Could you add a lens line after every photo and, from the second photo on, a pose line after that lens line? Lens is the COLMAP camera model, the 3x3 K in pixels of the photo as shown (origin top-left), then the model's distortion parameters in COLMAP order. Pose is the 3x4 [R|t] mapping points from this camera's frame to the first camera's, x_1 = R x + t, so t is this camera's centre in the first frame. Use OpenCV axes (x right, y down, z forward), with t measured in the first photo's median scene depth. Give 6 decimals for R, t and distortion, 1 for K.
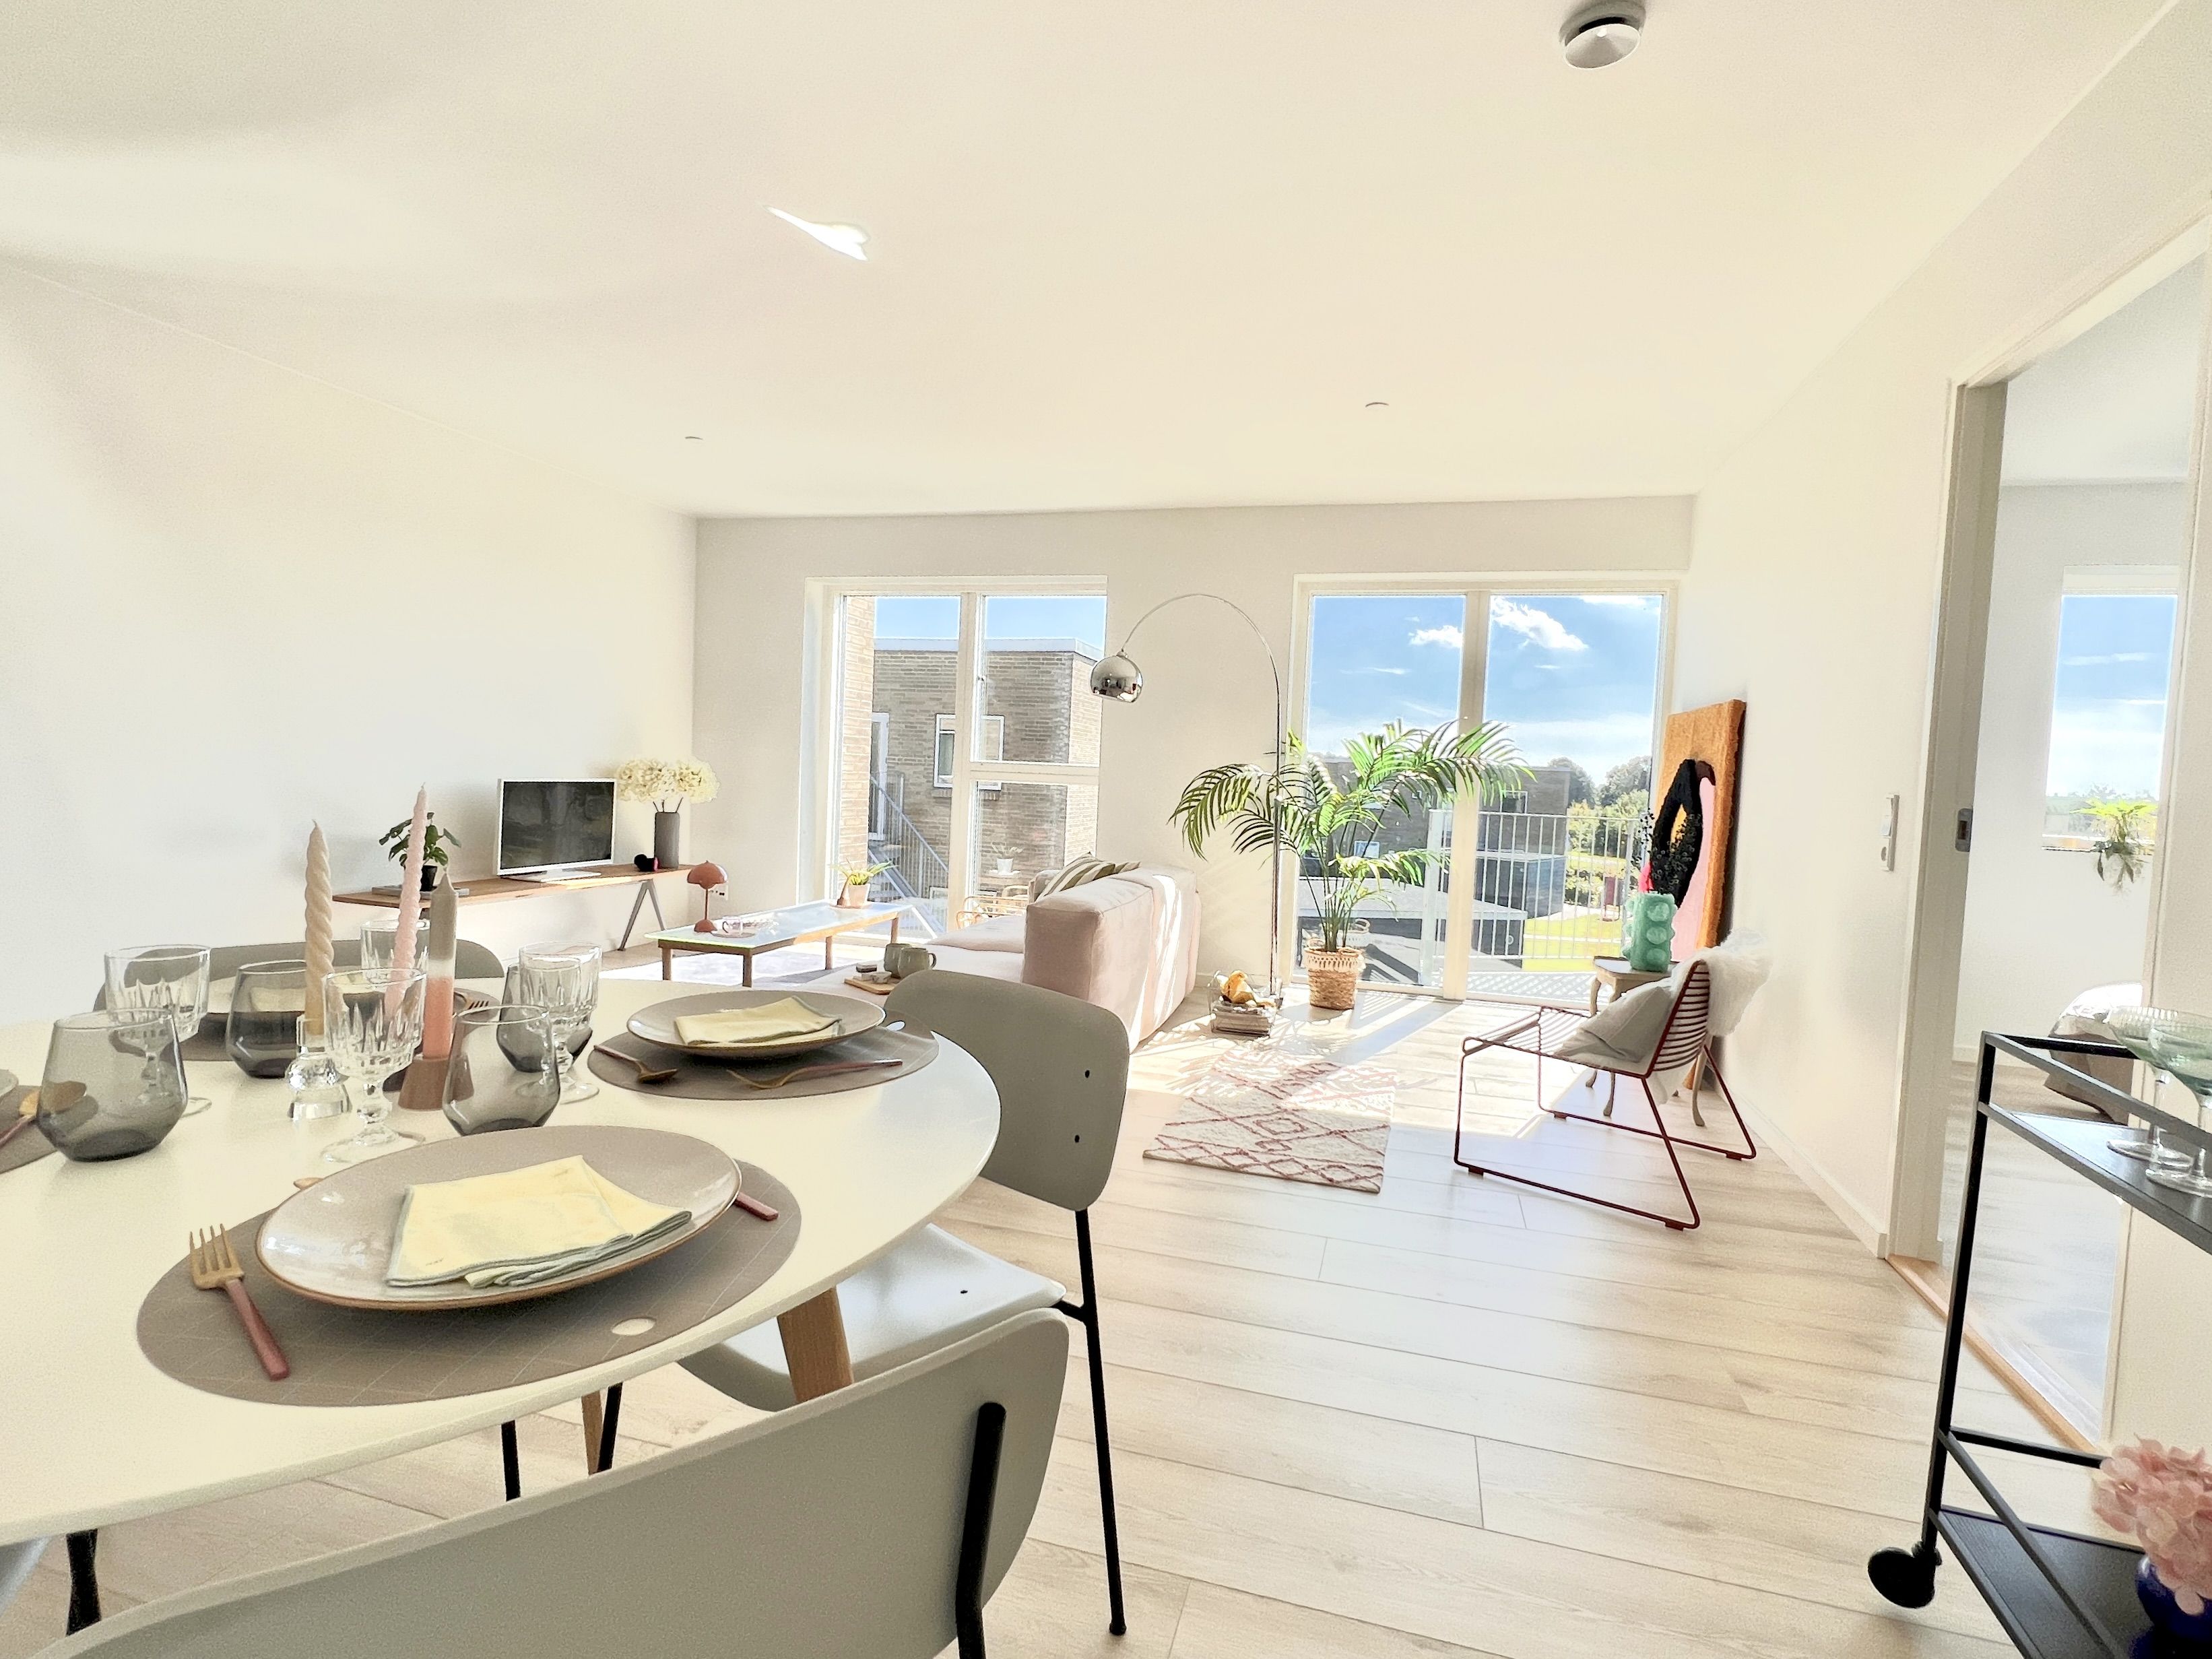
lens RADIAL K [[1088.7, 0, 1103.3], [0, 1088.7, 819.4], [0, 0, 1]] dist [-0.001149, 0.000004]
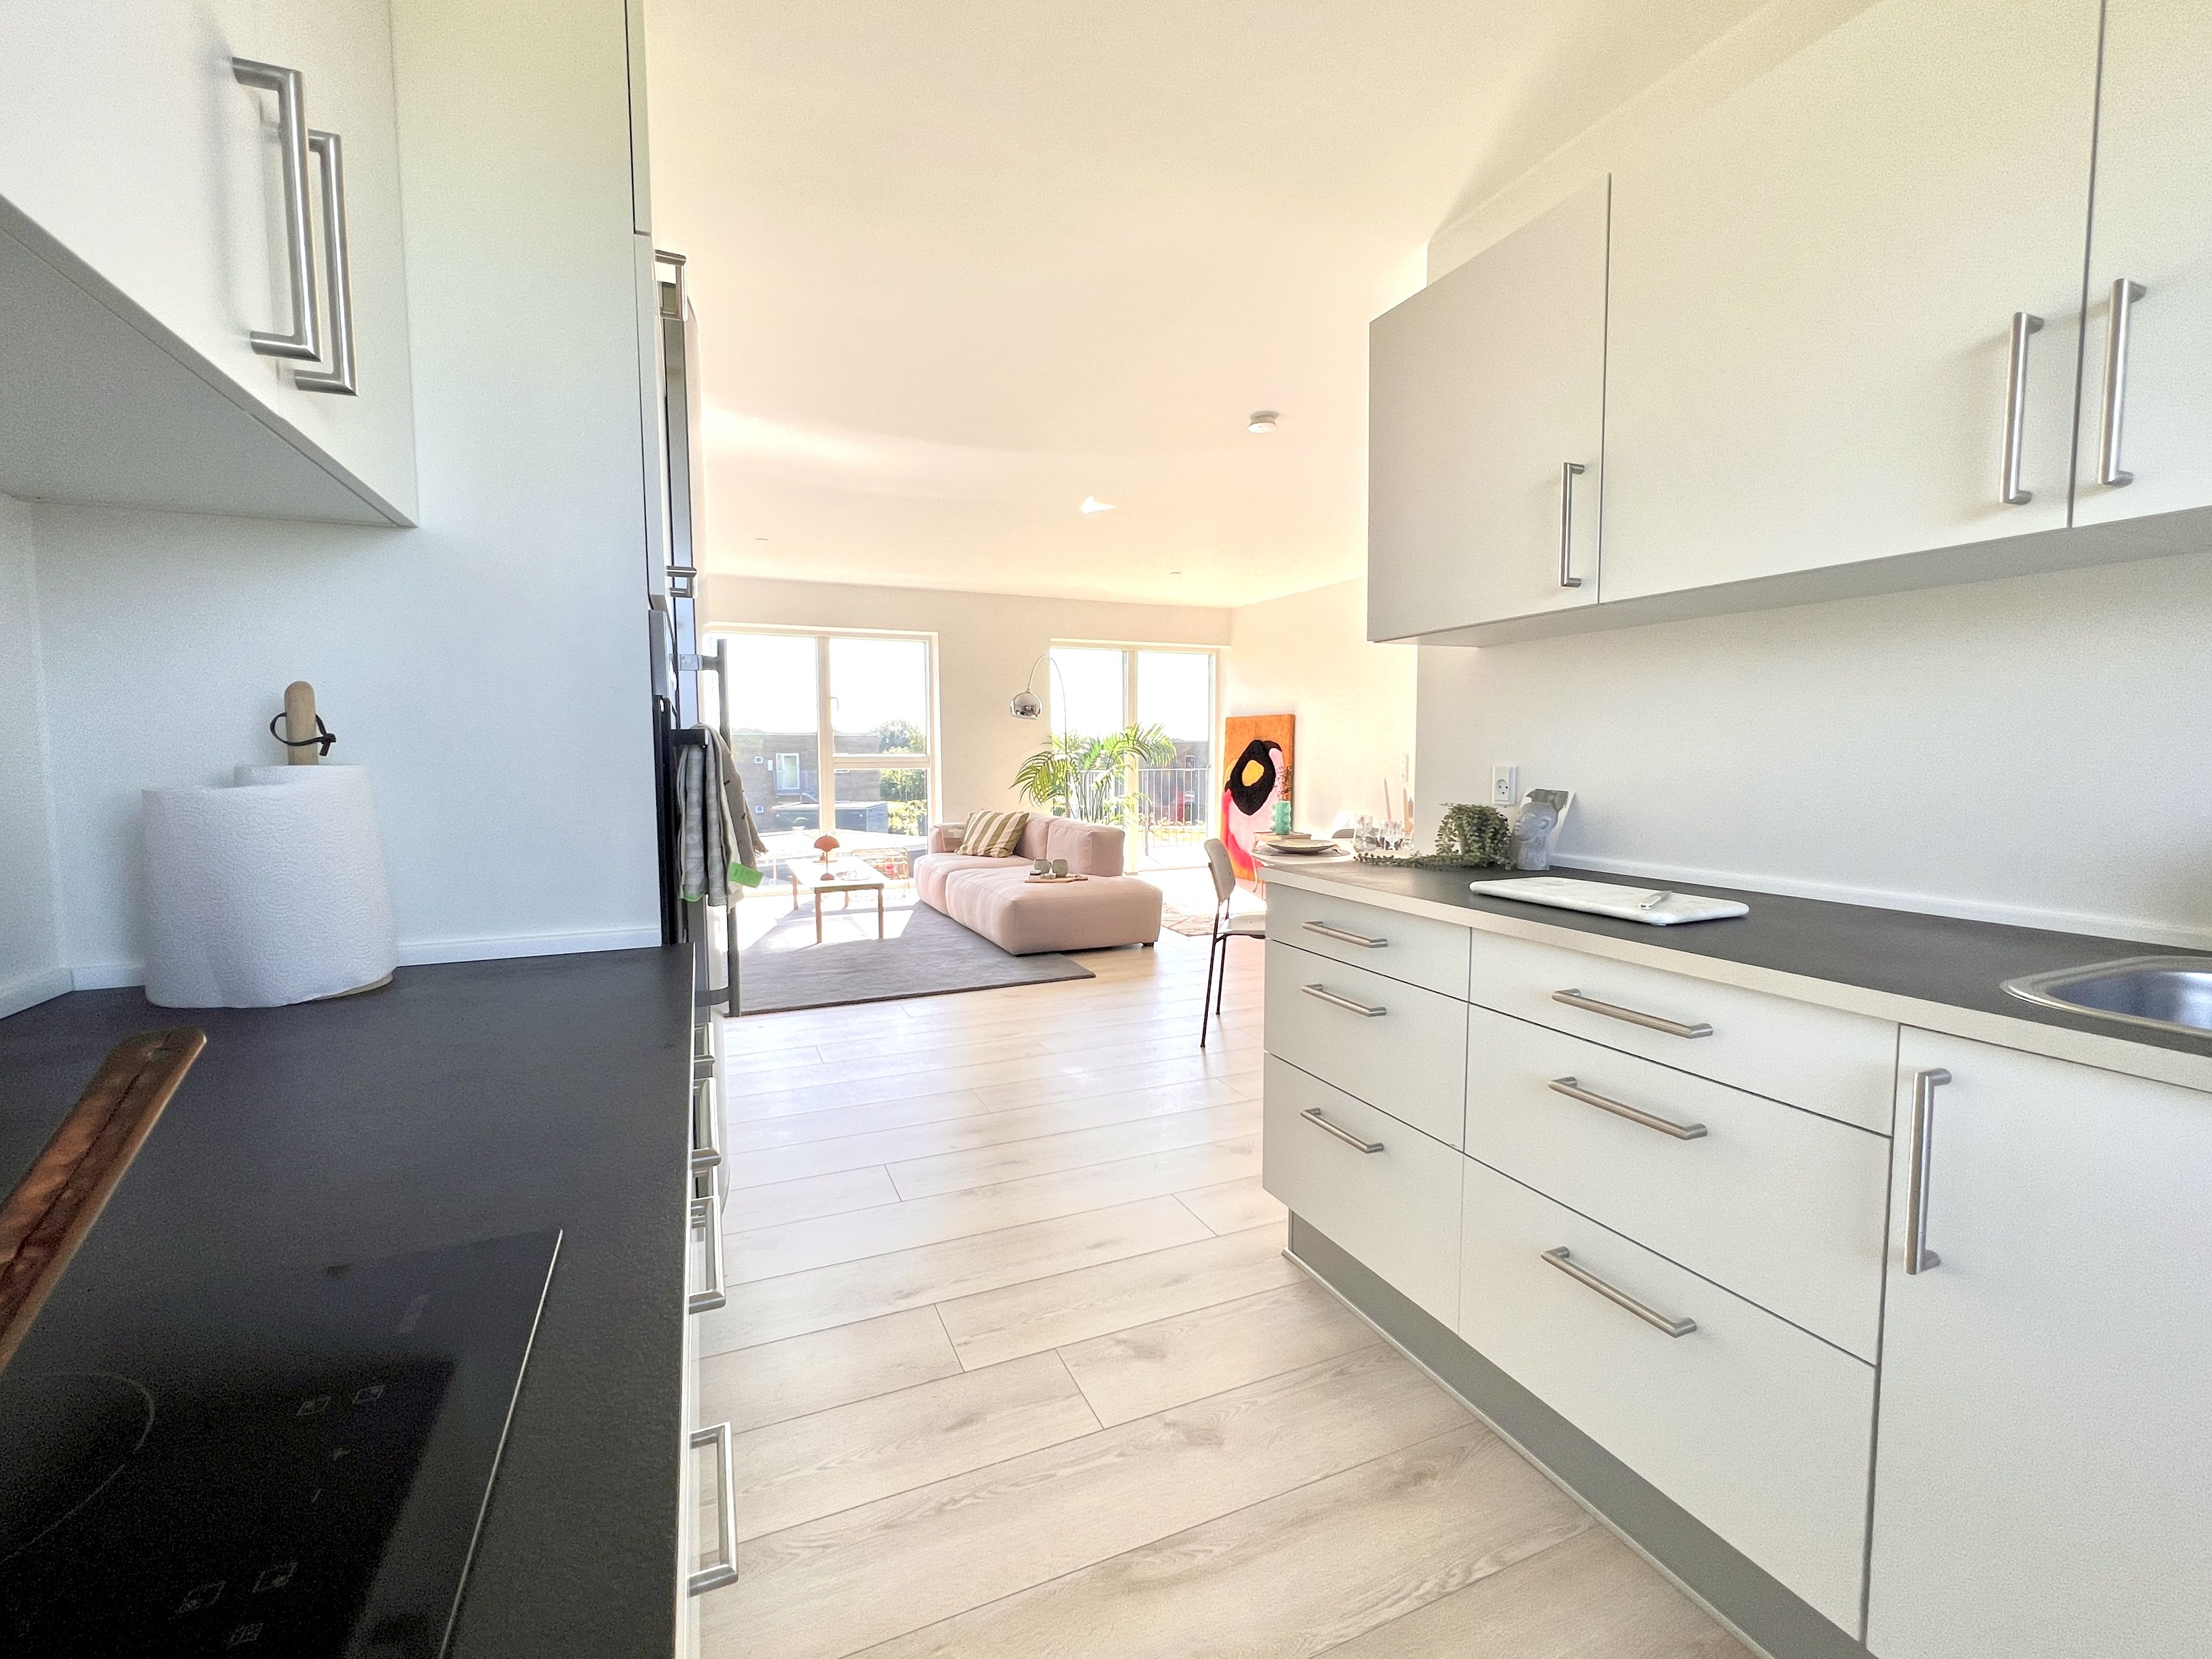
lens RADIAL K [[956.8, 0, 1097.4], [0, 956.8, 821.8], [0, 0, 1]] dist [-0.000987, -0.000018]
pose [[0.772840, -0.095616, 0.627356, -1.069618], [0.065860, 0.995331, 0.070567, -0.056426], [-0.631174, -0.013219, 0.775529, -0.315409]]
